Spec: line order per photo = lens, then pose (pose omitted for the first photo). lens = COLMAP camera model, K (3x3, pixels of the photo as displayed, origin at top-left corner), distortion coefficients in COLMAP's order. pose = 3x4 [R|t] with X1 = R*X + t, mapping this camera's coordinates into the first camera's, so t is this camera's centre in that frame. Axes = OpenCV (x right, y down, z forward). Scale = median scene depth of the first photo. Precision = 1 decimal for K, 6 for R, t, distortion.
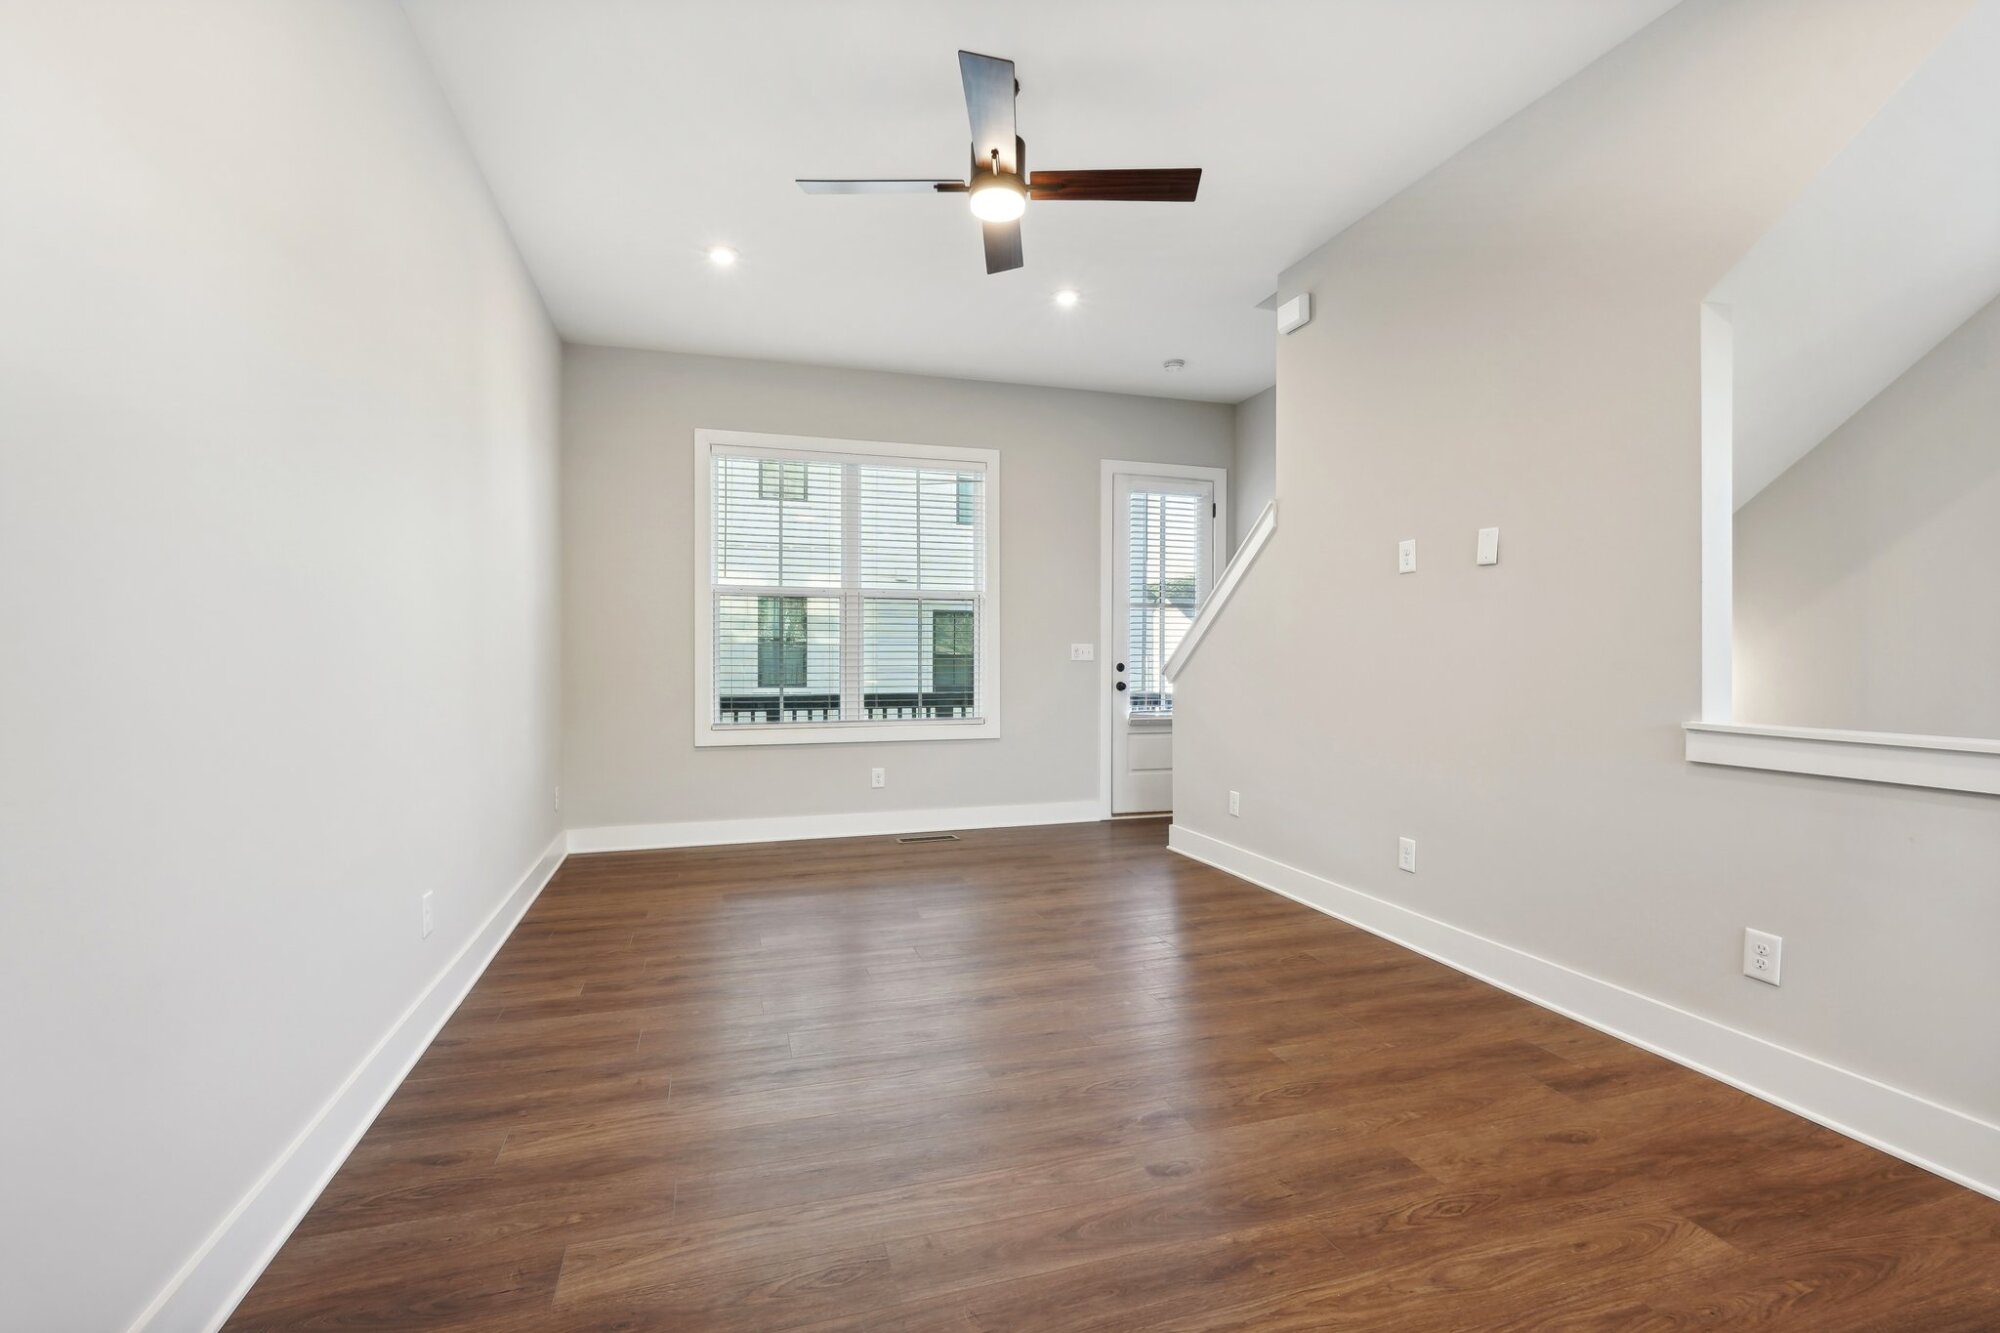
lens RADIAL K [[902.6, 0, 996.0], [0, 902.6, 670.8], [0, 0, 1]] dist [-0.016399, 0.010869]
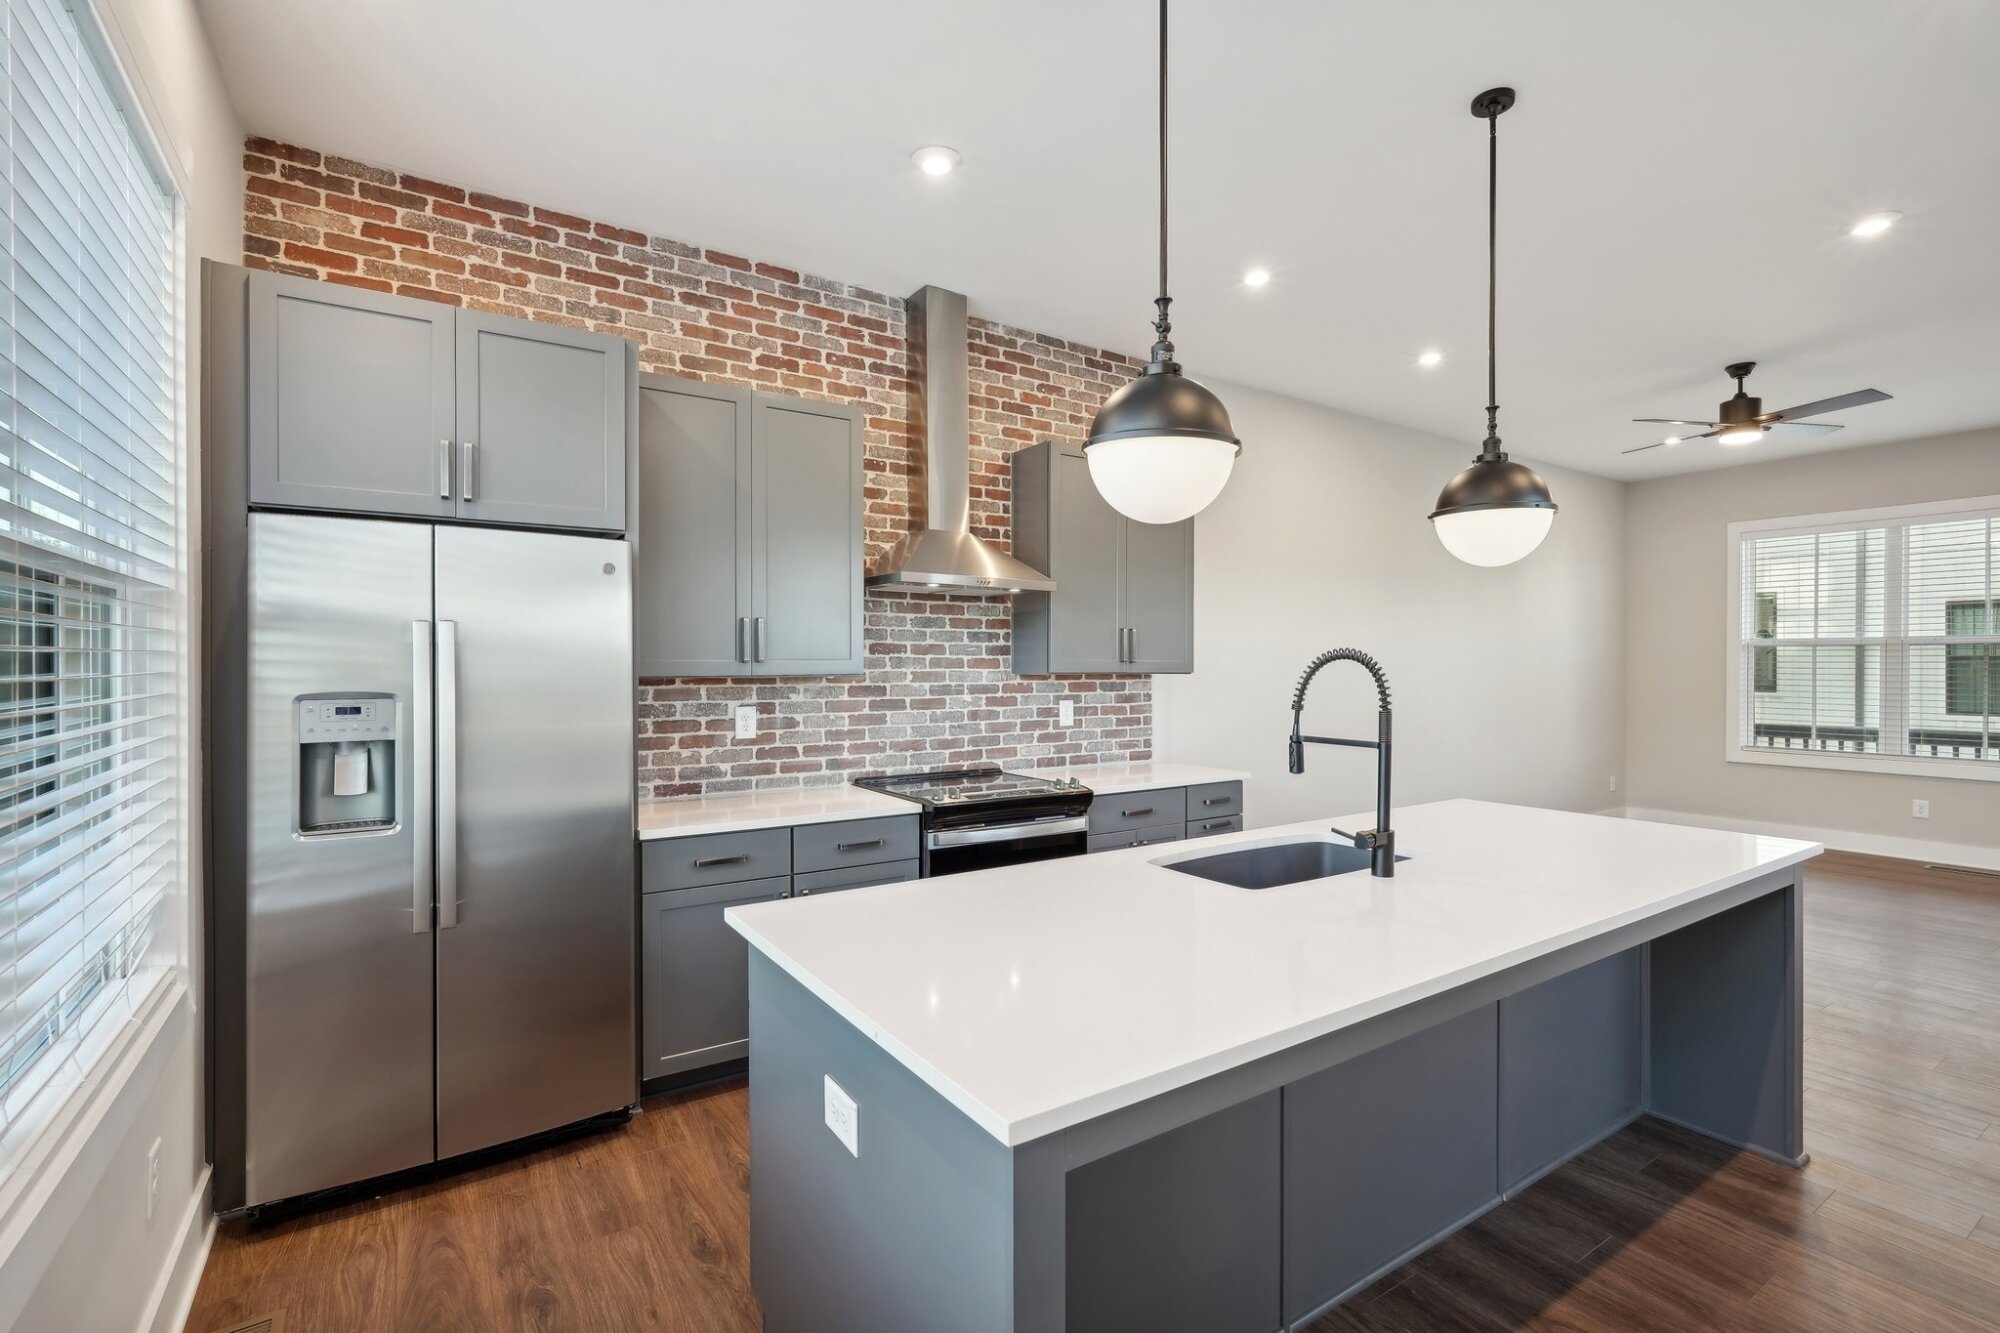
lens RADIAL K [[902.6, 0, 996.0], [0, 902.6, 670.8], [0, 0, 1]] dist [-0.016399, 0.010869]
pose [[0.269040, 0.007835, -0.963097, 0.627995], [-0.015537, 0.999872, 0.003795, -0.035713], [0.963004, 0.013942, 0.269128, -0.392565]]
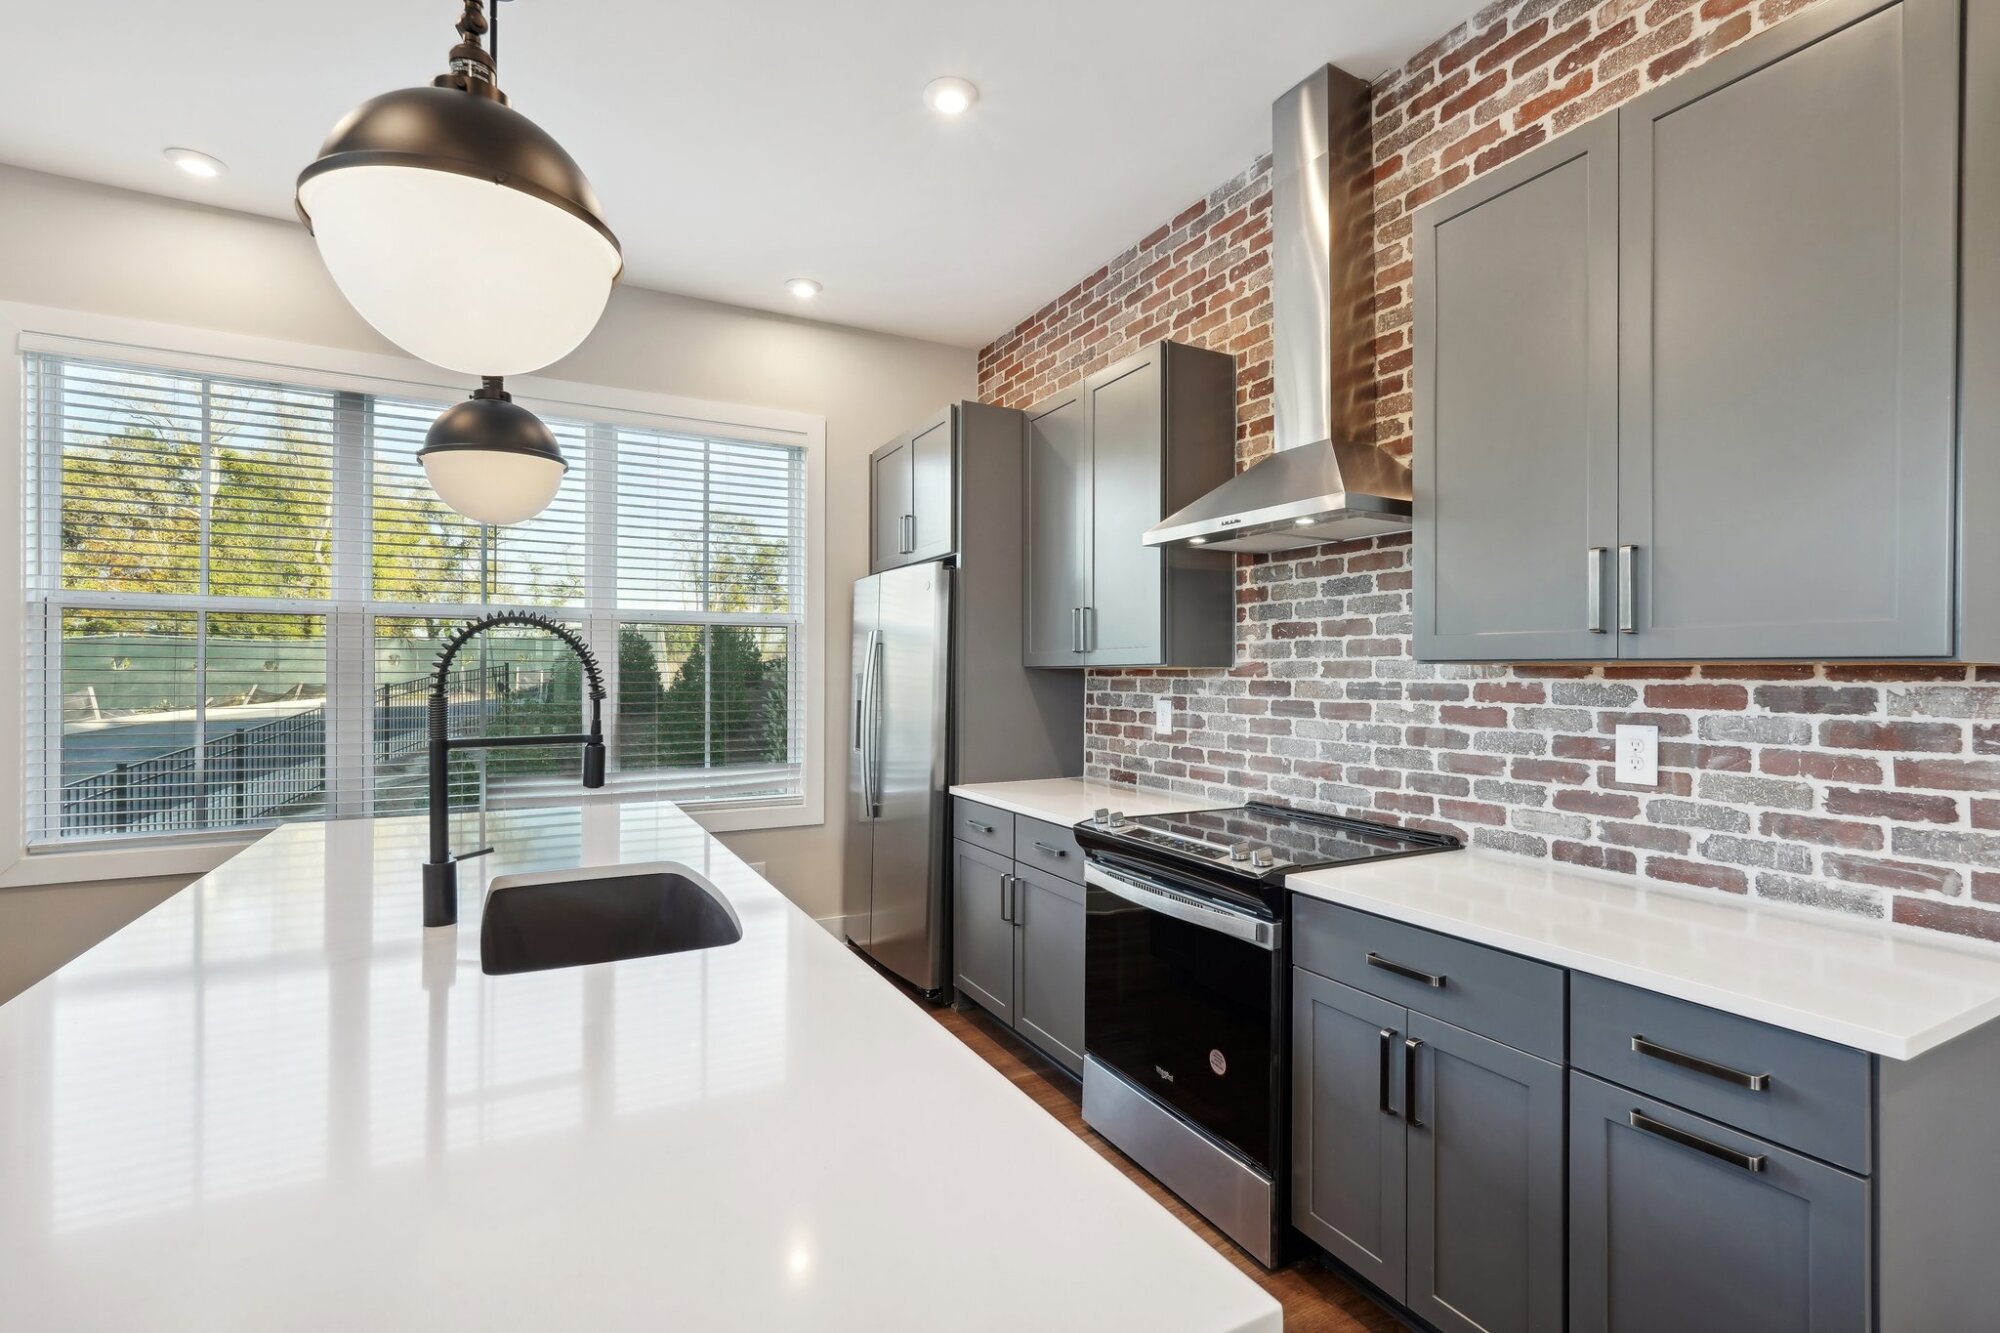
lens RADIAL K [[902.6, 0, 996.0], [0, 902.6, 670.8], [0, 0, 1]] dist [-0.016399, 0.010869]
pose [[-0.983880, -0.000018, -0.178829, 0.189546], [-0.002592, 0.999896, 0.014161, -0.032925], [0.178810, 0.014397, -0.983778, 0.169352]]
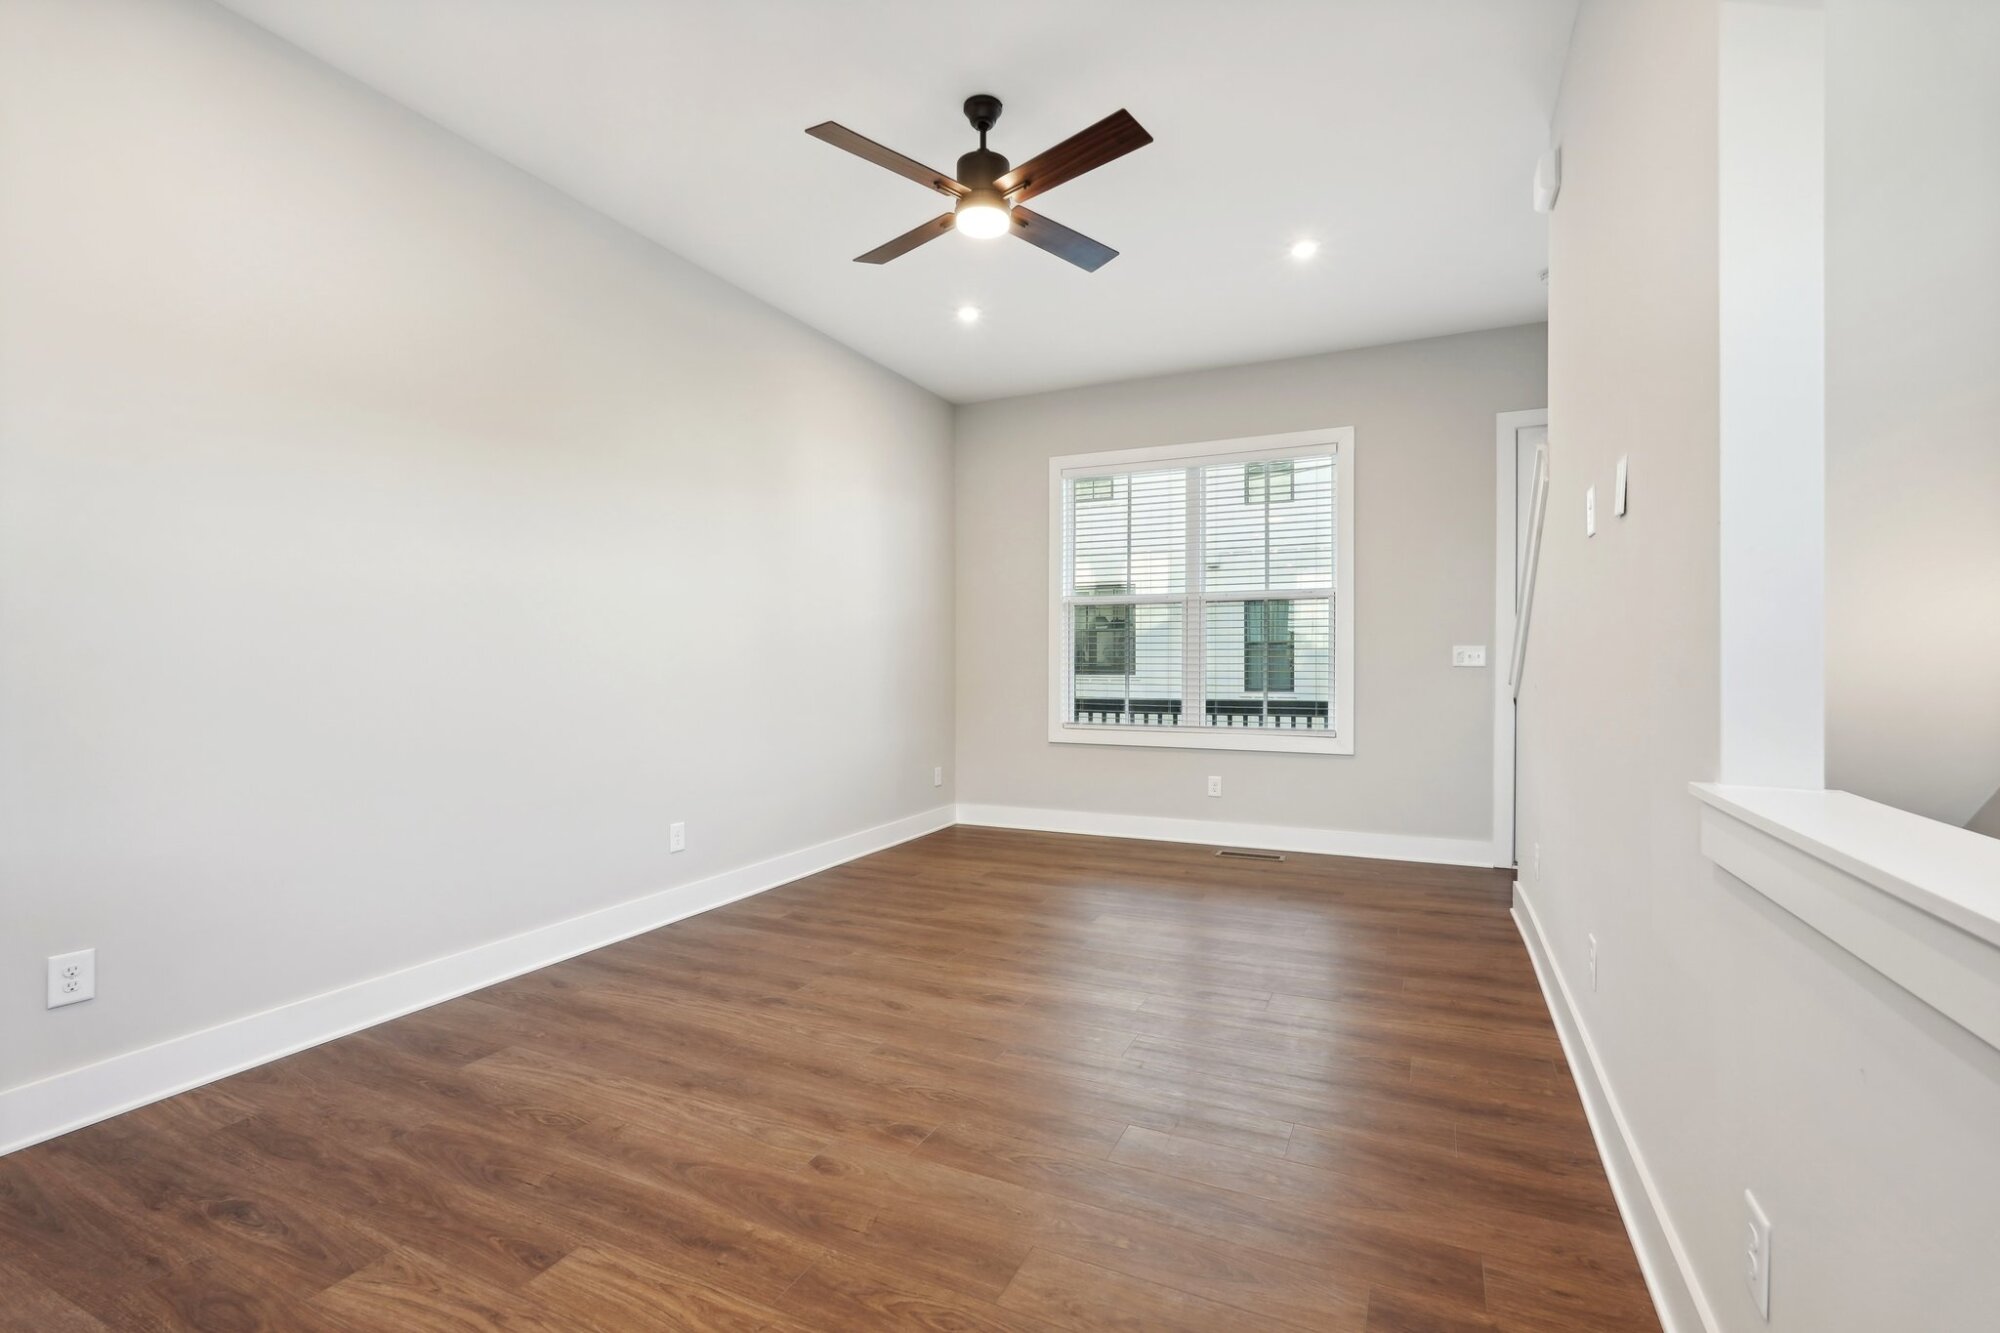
lens RADIAL K [[900.3, 0, 1000.0], [0, 900.3, 666.5], [0, 0, 1]] dist [-0.002783, -0.000131]
pose [[0.730578, 0.004458, -0.682815, 0.365468], [-0.010787, 0.999929, -0.005013, -0.003069], [0.682744, 0.011028, 0.730574, 0.135538]]
